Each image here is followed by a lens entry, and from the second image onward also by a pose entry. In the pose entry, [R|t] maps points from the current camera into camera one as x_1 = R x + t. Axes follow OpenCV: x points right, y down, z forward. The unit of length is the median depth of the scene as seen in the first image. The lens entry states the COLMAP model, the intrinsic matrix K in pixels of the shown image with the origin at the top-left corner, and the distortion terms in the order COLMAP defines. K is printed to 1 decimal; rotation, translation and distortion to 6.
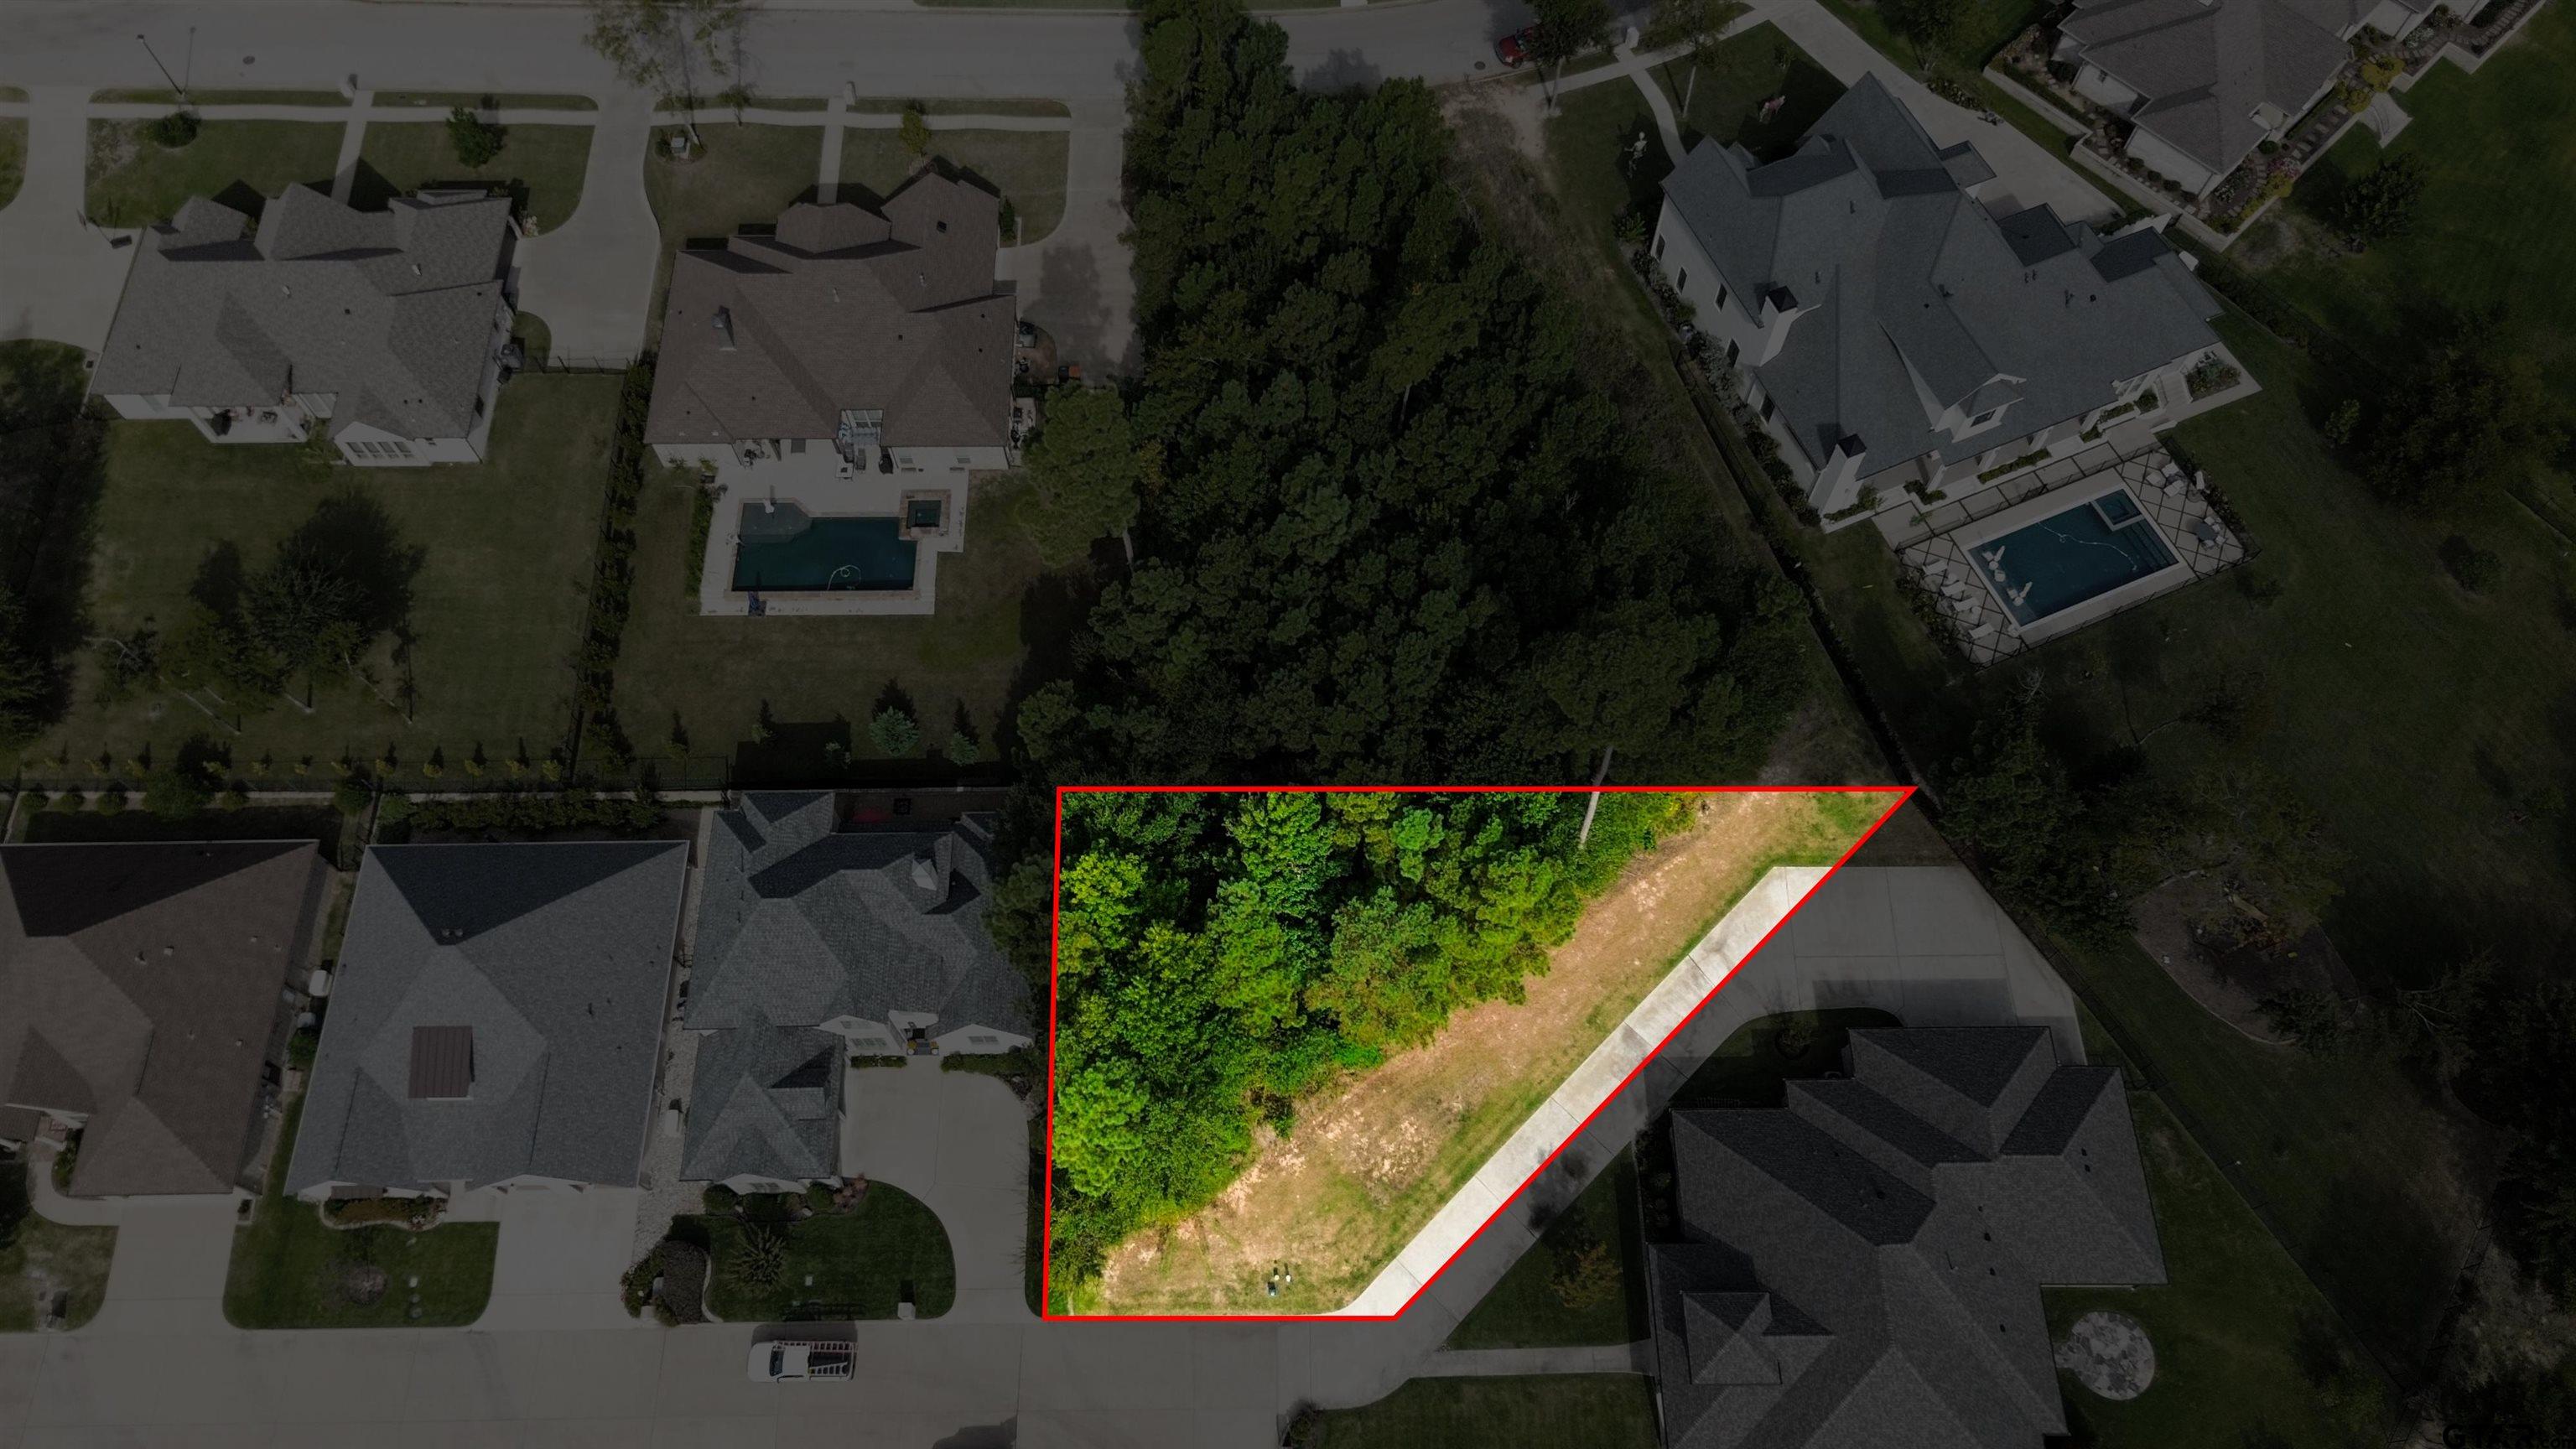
lens RADIAL K [[1832.8, 0, 1295.5], [0, 1832.8, 719.4], [0, 0, 1]] dist [0.057830, -0.050912]
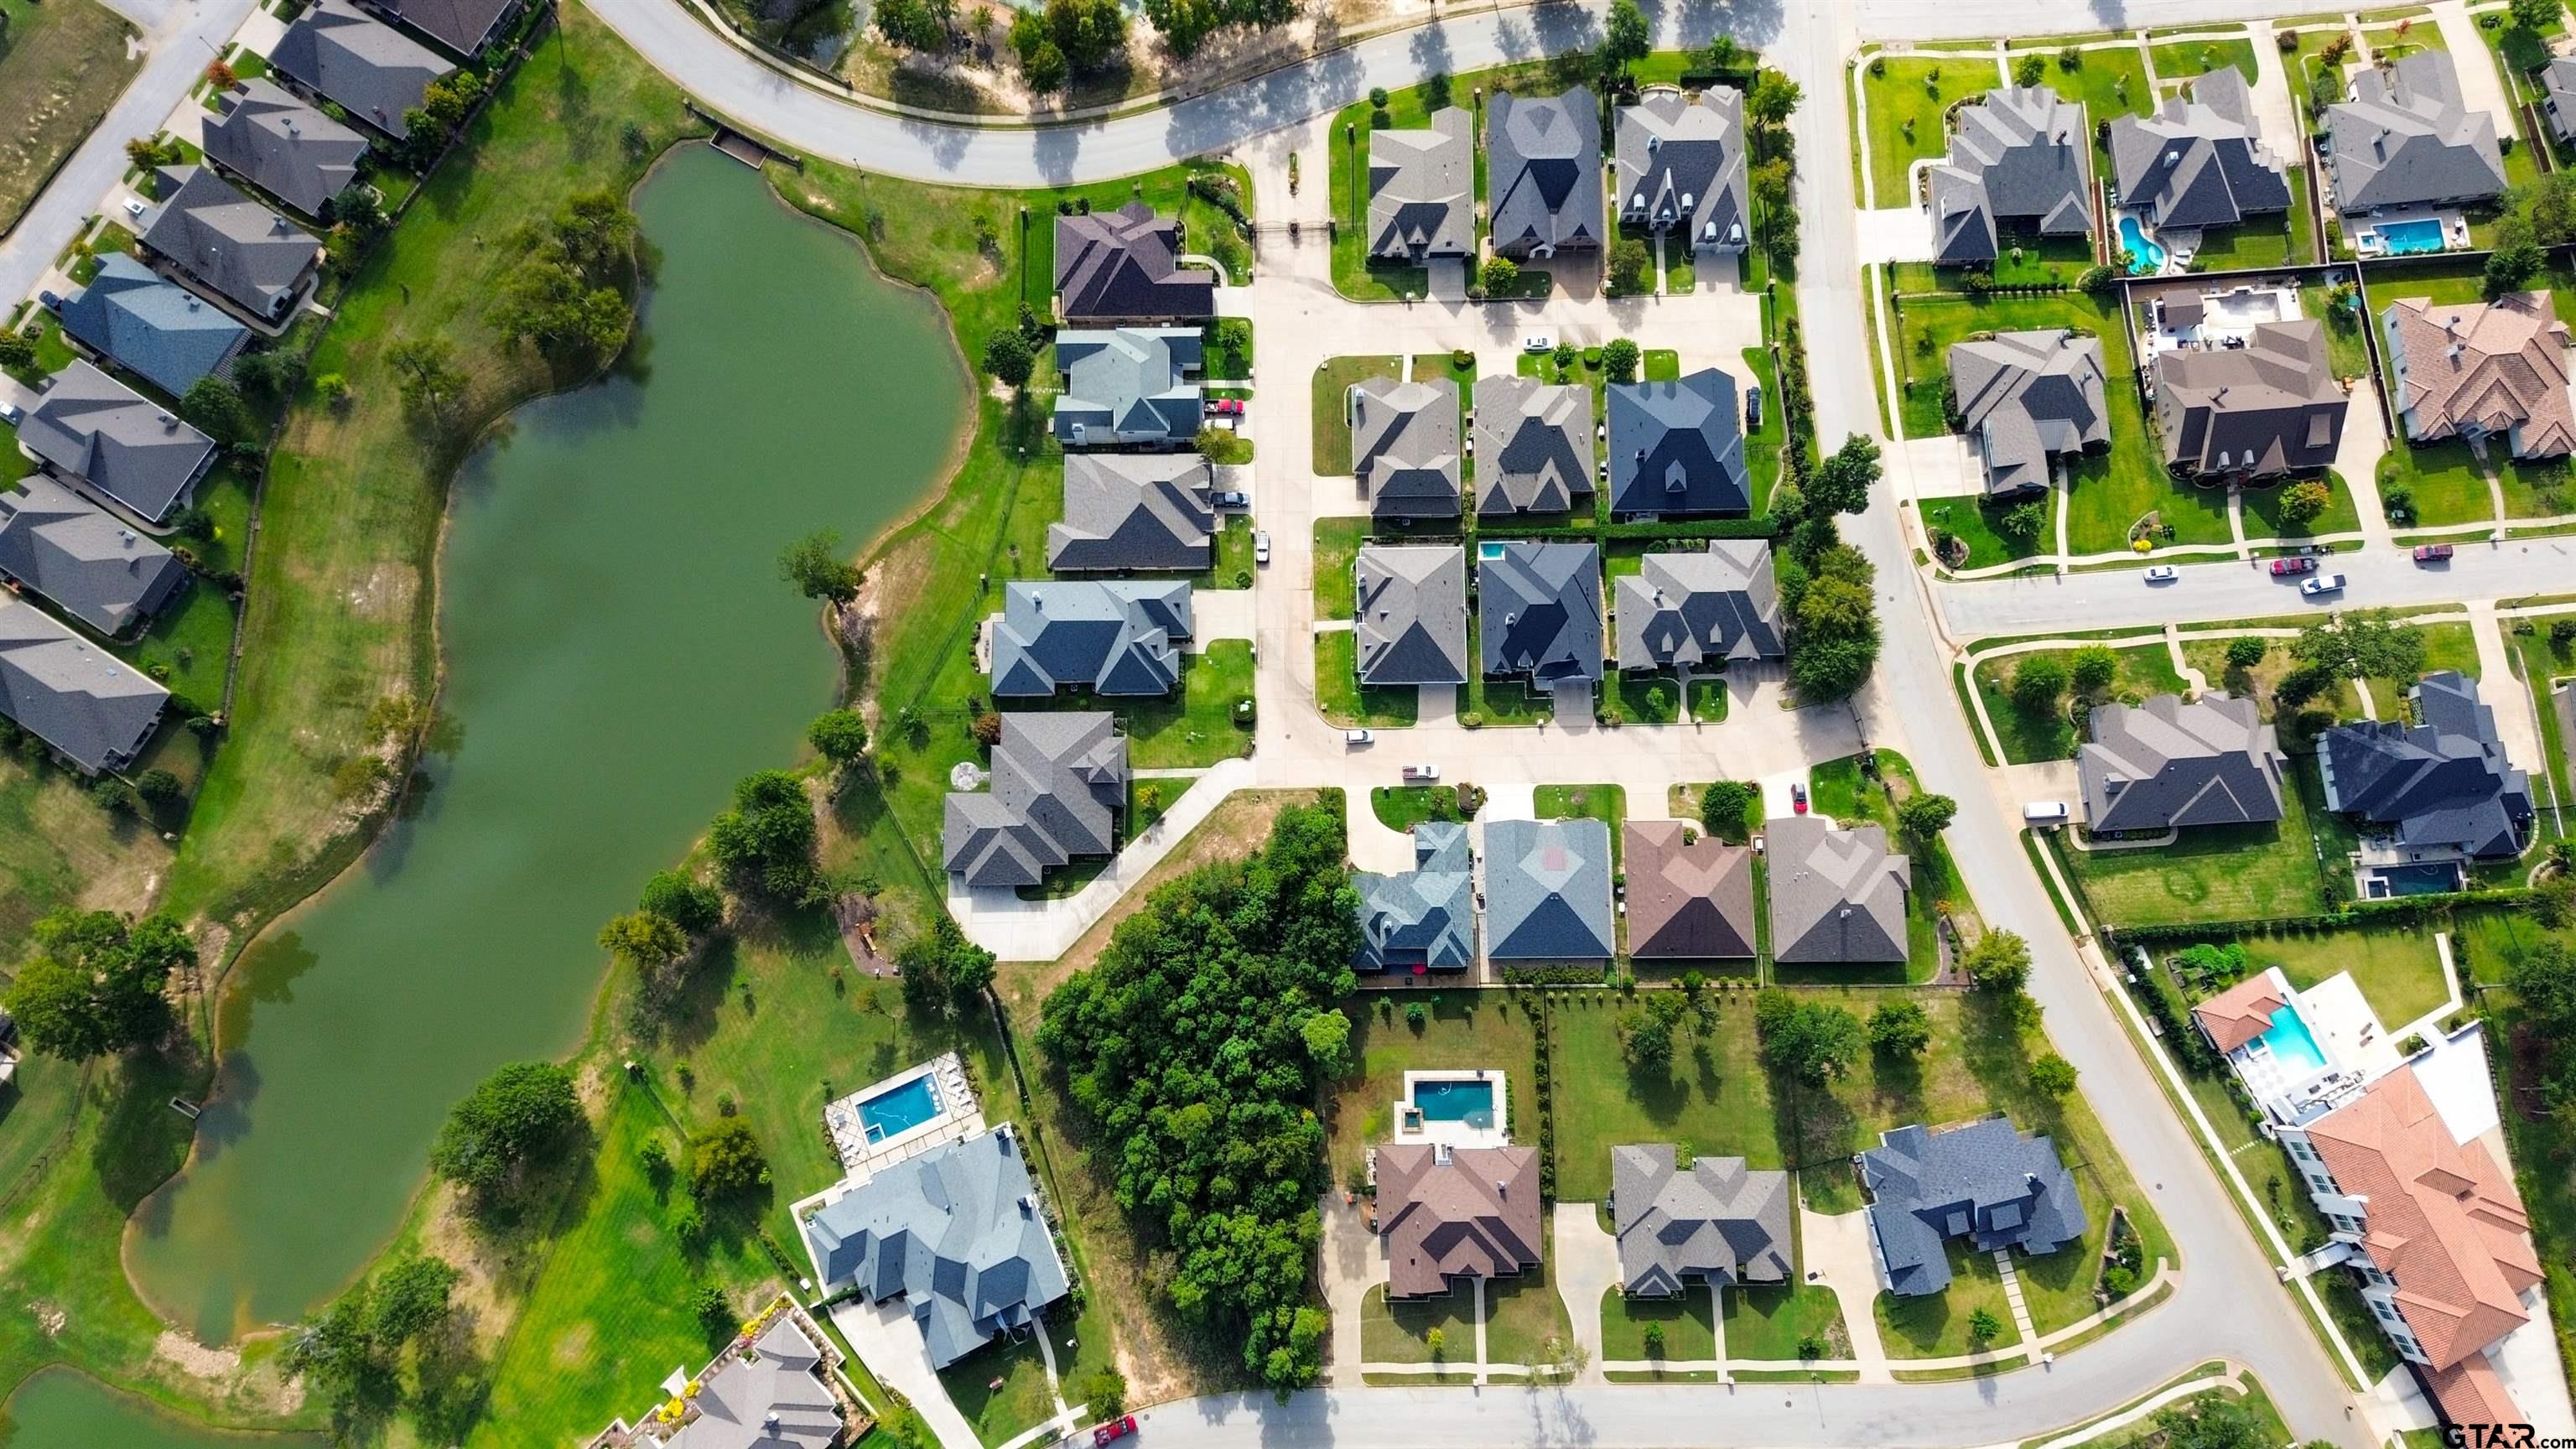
lens RADIAL K [[1832.8, 0, 1299.4], [0, 1832.8, 722.9], [0, 0, 1]] dist [0.057830, -0.050912]
pose [[-0.999993, -0.002148, -0.002916, -0.056918], [-0.000107, -0.787402, 0.616440, -1.120751], [-0.003620, 0.616436, 0.787397, -1.074321]]
